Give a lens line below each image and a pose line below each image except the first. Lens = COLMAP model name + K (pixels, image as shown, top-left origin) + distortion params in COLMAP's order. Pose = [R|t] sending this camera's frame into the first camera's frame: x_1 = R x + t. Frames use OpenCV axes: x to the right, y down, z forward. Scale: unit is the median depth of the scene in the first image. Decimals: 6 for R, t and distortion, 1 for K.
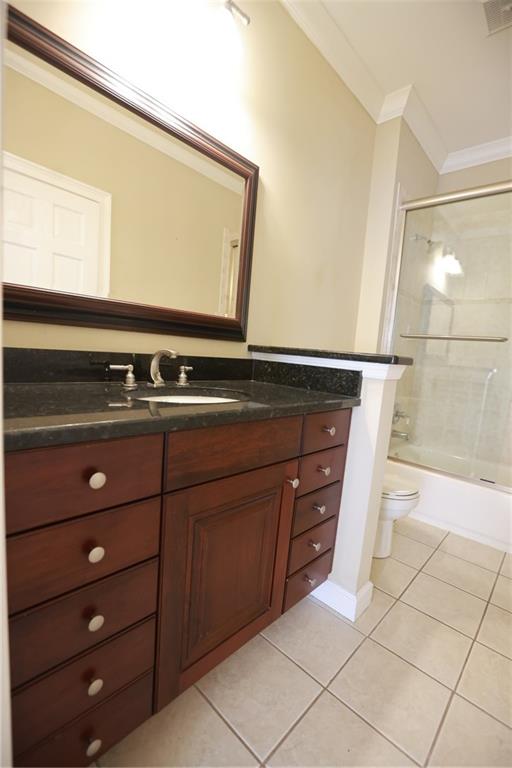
lens RADIAL K [[348.3, 0, 252.5], [0, 348.3, 391.4], [0, 0, 1]] dist [-0.049603, 0.014736]
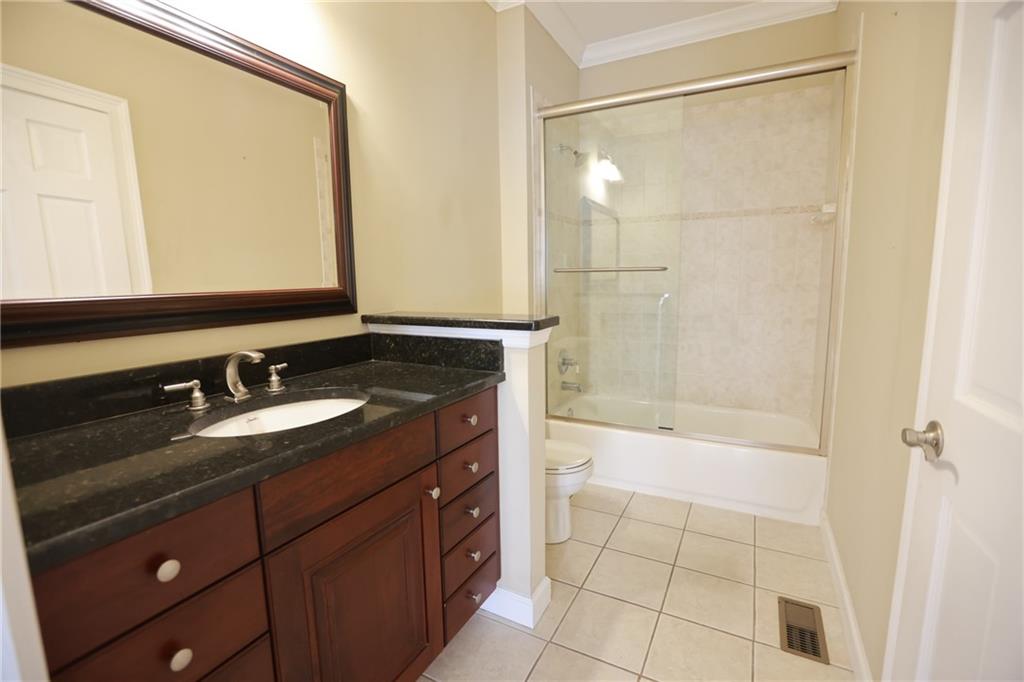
lens RADIAL K [[464.3, 0, 510.3], [0, 464.3, 340.0], [0, 0, 1]] dist [-0.049603, 0.014736]
pose [[0.960460, -0.130087, 0.246157, 0.057793], [0.124241, 0.991477, 0.039199, -0.099952], [-0.249158, -0.007066, 0.968437, -0.097270]]
